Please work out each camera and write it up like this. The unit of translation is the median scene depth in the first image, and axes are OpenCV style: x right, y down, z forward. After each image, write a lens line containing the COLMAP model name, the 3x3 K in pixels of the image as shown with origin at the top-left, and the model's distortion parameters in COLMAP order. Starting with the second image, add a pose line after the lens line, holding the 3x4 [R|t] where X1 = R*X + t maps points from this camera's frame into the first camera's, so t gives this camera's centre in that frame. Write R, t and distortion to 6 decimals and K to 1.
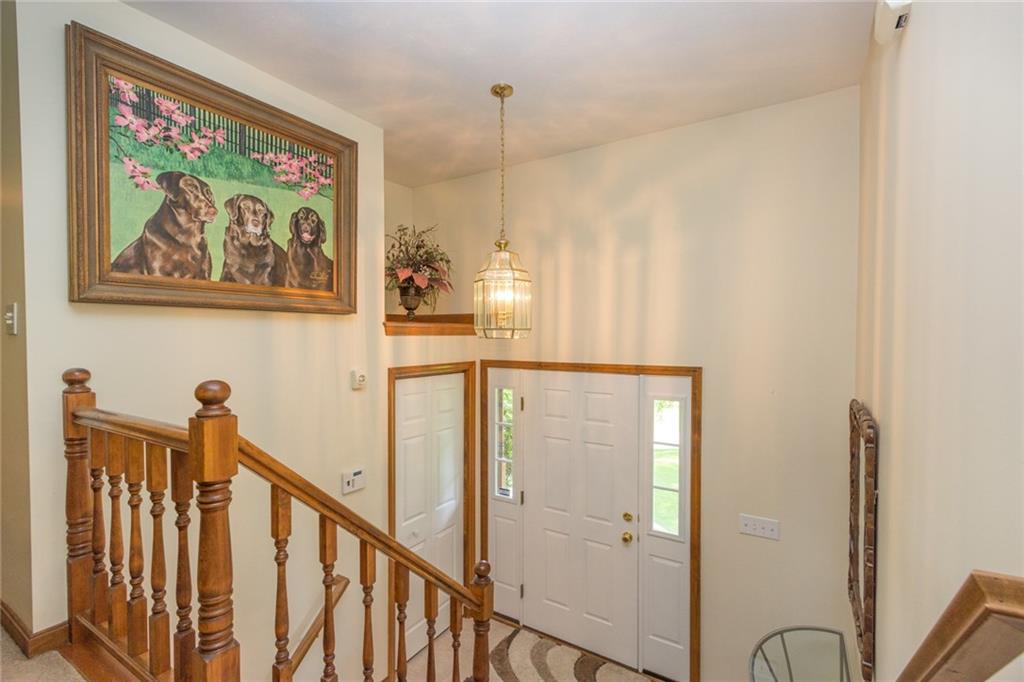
lens RADIAL K [[469.4, 0, 511.8], [0, 469.4, 344.2], [0, 0, 1]] dist [0.008556, -0.000411]
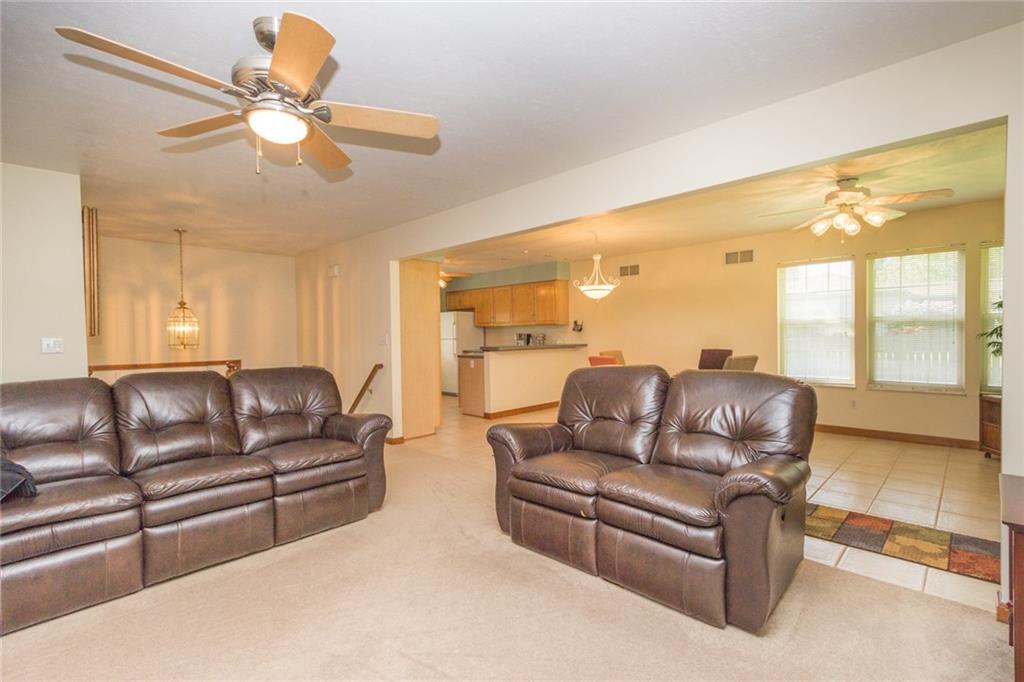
lens RADIAL K [[469.4, 0, 511.8], [0, 469.4, 344.2], [0, 0, 1]] dist [0.008556, -0.000411]
pose [[0.209111, -0.028559, 0.977475, -1.456054], [0.037896, 0.999059, 0.021083, -0.018546], [-0.977157, 0.032634, 0.209996, -0.713145]]
